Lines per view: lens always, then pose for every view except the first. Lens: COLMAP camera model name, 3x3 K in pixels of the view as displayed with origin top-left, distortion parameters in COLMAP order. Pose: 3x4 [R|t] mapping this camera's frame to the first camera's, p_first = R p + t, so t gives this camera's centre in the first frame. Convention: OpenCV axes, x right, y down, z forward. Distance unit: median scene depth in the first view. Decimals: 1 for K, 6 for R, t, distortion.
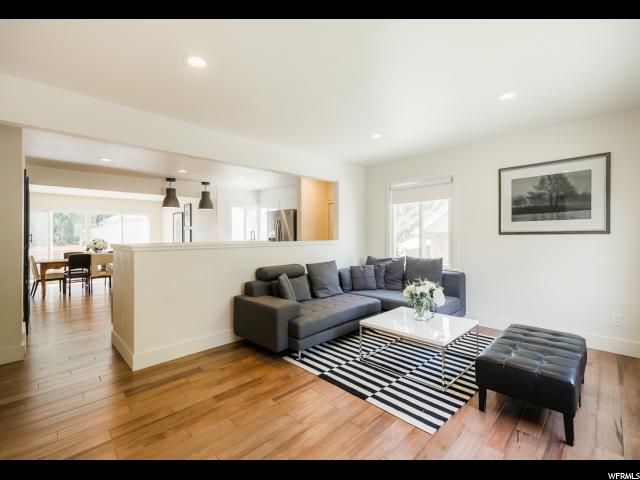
lens RADIAL K [[290.4, 0, 323.7], [0, 290.4, 237.4], [0, 0, 1]] dist [0.007315, 0.000247]
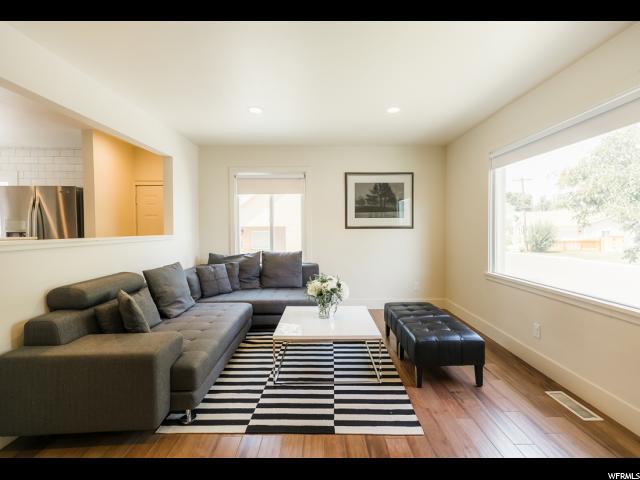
lens RADIAL K [[271.2, 0, 317.4], [0, 271.2, 235.4], [0, 0, 1]] dist [0.004143, 0.000076]
pose [[0.698561, -0.010035, 0.715480, -0.237256], [0.000743, 0.999911, 0.013299, 0.002851], [-0.715550, -0.008759, 0.698506, 0.292690]]
